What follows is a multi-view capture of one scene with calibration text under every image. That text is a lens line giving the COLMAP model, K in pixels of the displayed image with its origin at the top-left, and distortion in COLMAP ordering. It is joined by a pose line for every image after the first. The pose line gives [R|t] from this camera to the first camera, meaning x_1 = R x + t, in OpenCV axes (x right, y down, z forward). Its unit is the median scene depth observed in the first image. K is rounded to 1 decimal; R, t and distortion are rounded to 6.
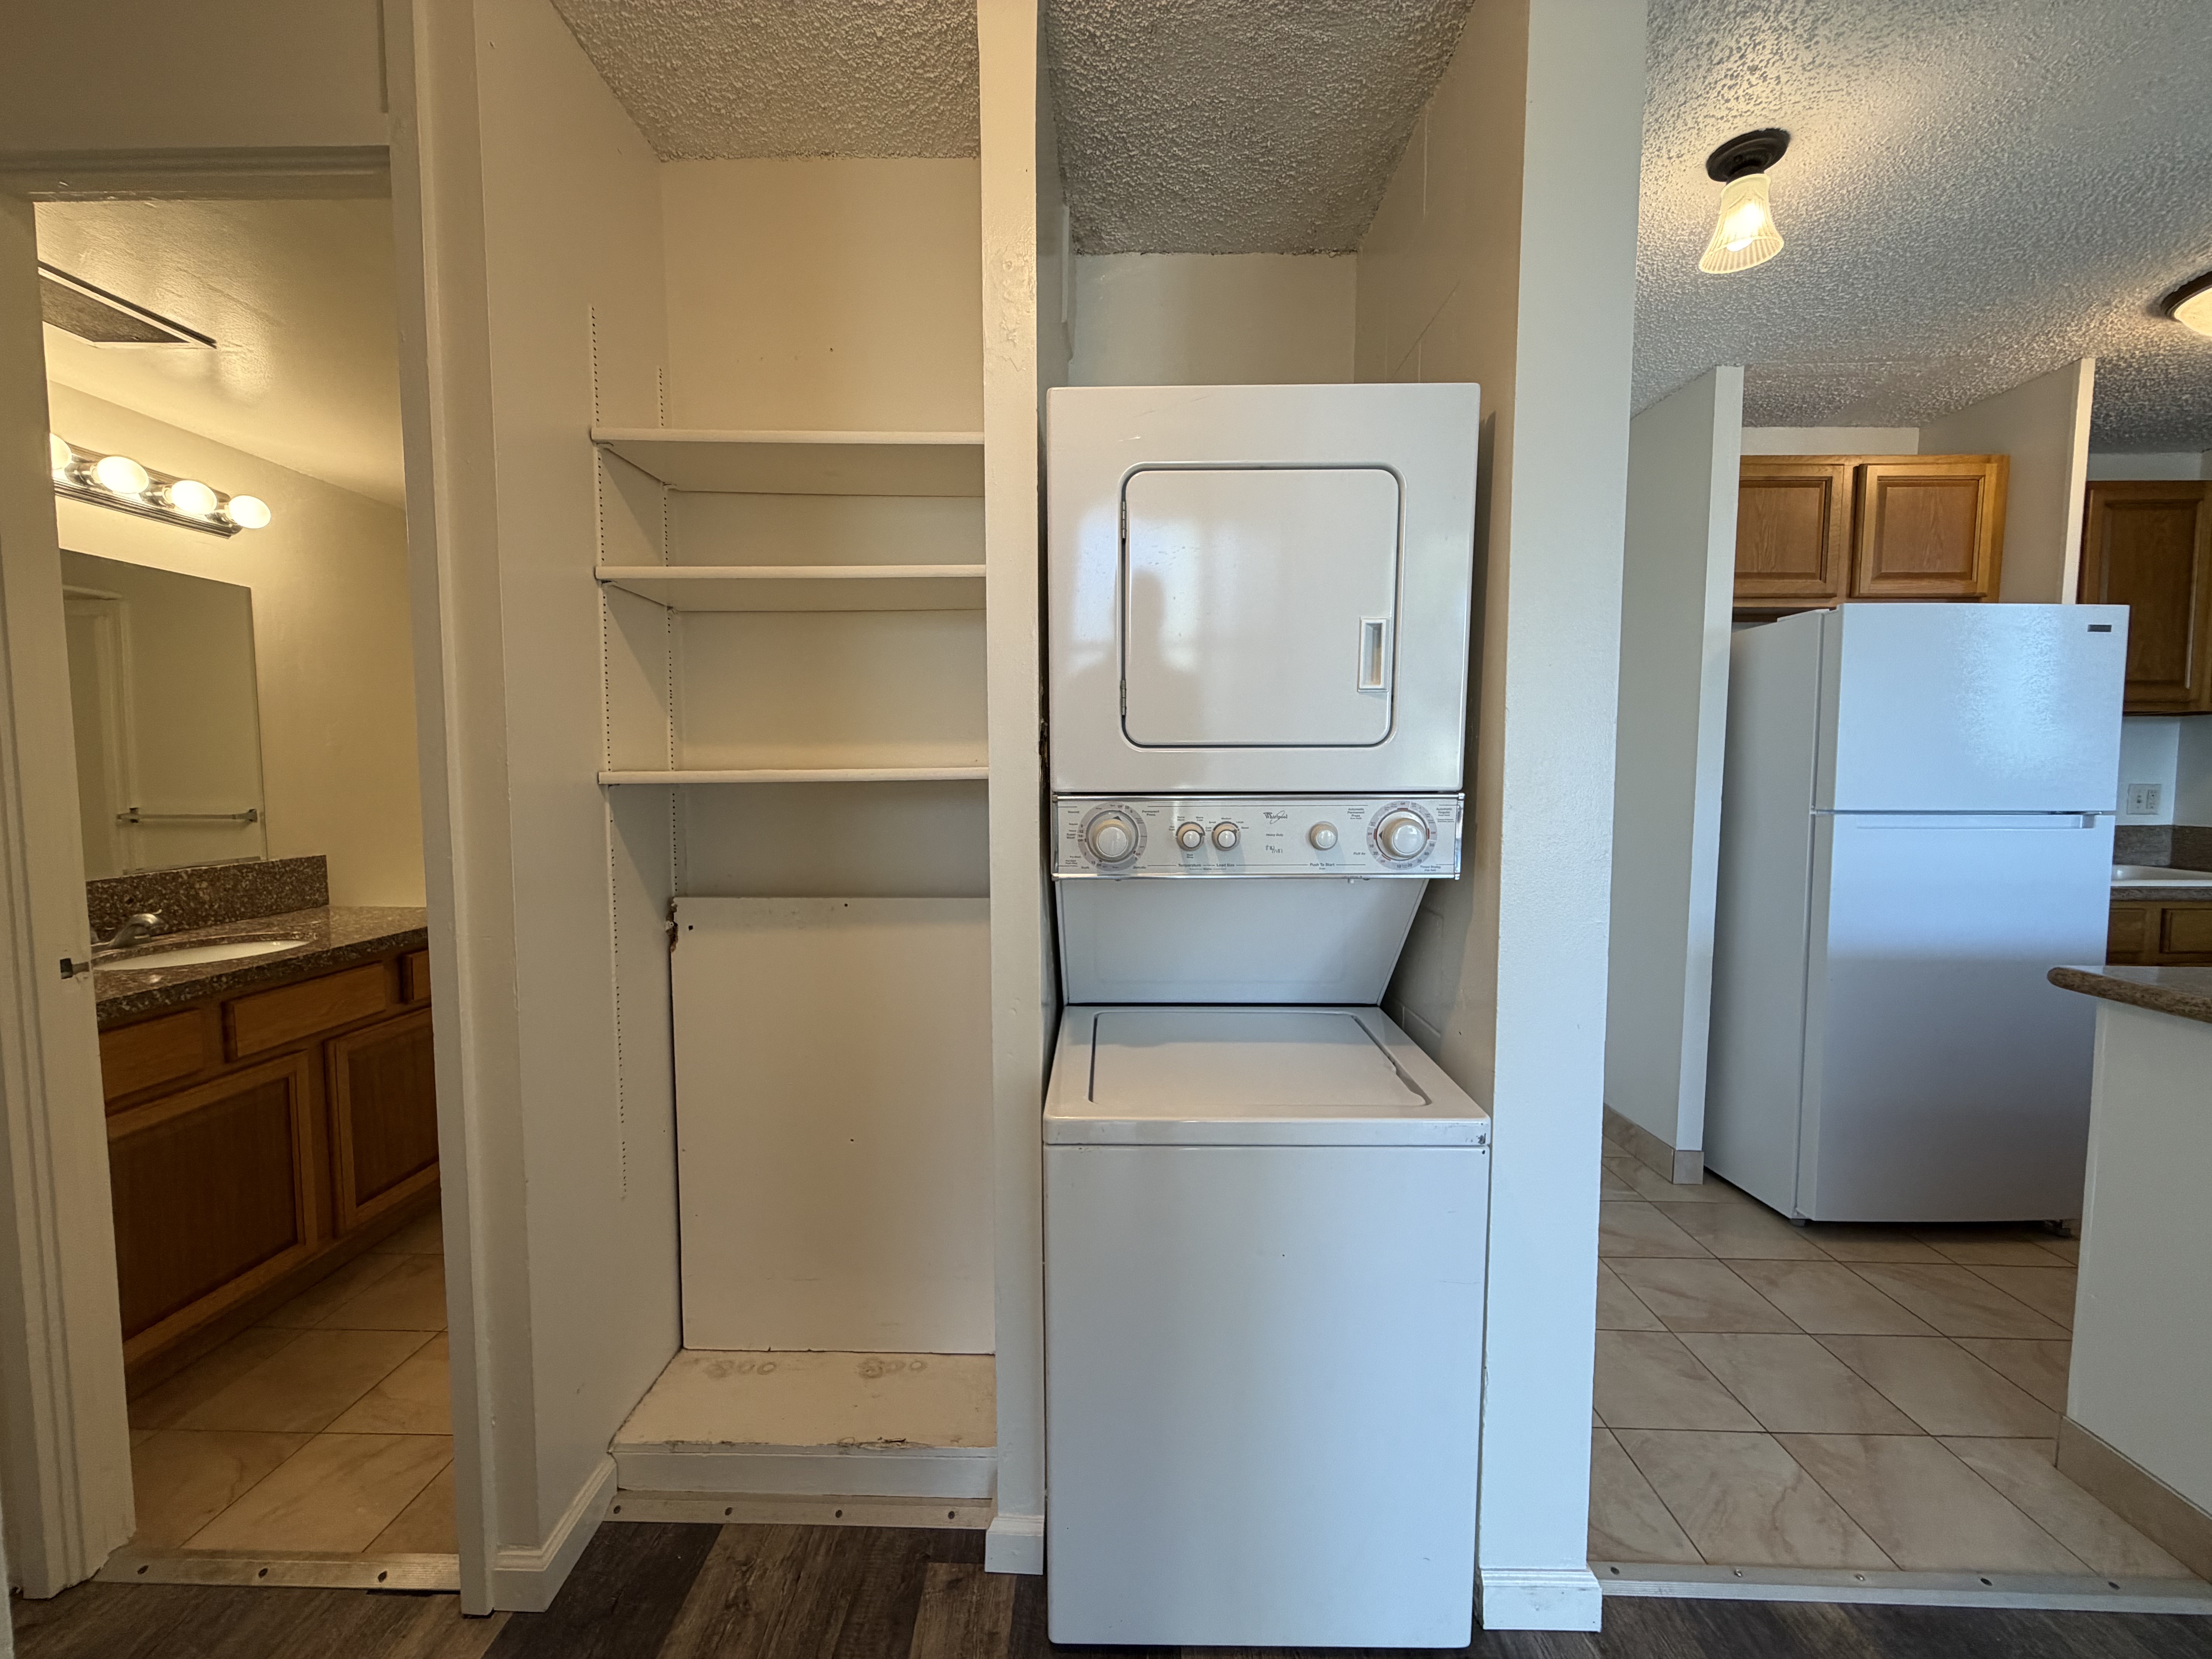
lens RADIAL K [[879.8, 0, 1117.2], [0, 879.8, 826.8], [0, 0, 1]] dist [-0.001592, 0.000769]
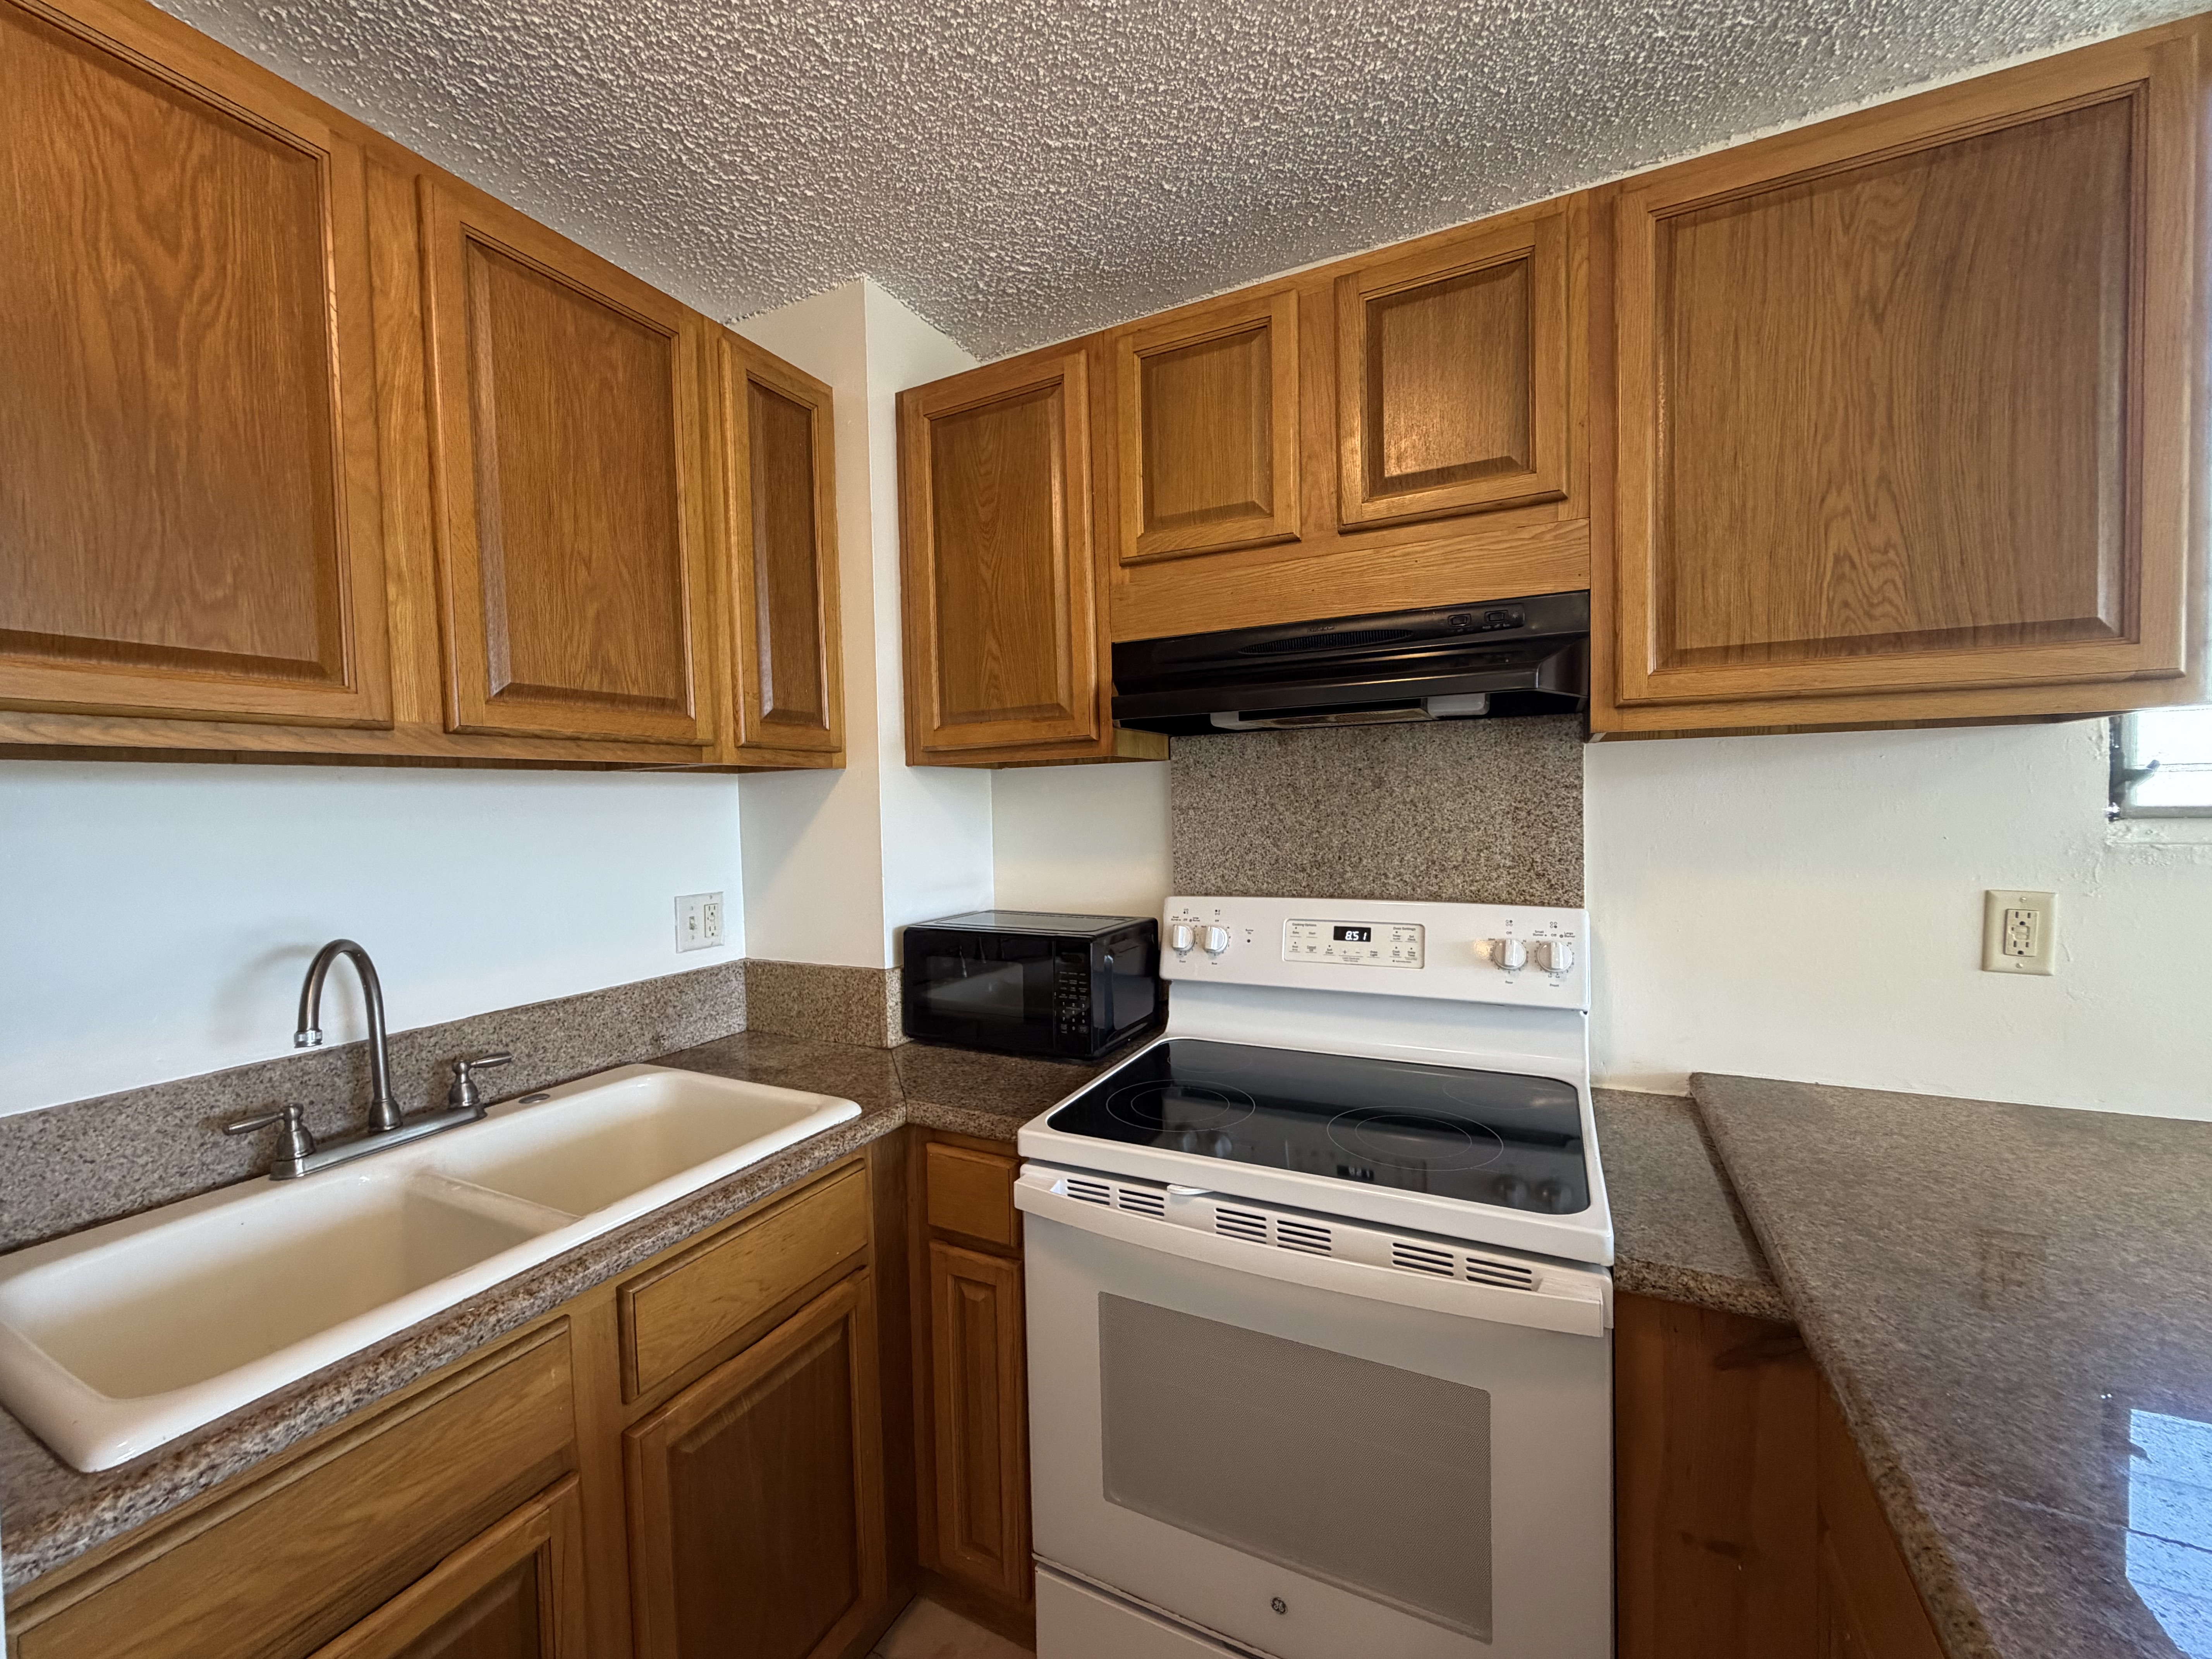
lens RADIAL K [[879.8, 0, 1103.9], [0, 879.8, 825.4], [0, 0, 1]] dist [-0.001592, 0.000769]
pose [[0.438490, -0.036632, 0.897989, 0.883532], [0.087640, 0.996150, -0.002159, -0.077224], [-0.894453, 0.079647, 0.440012, 0.589723]]
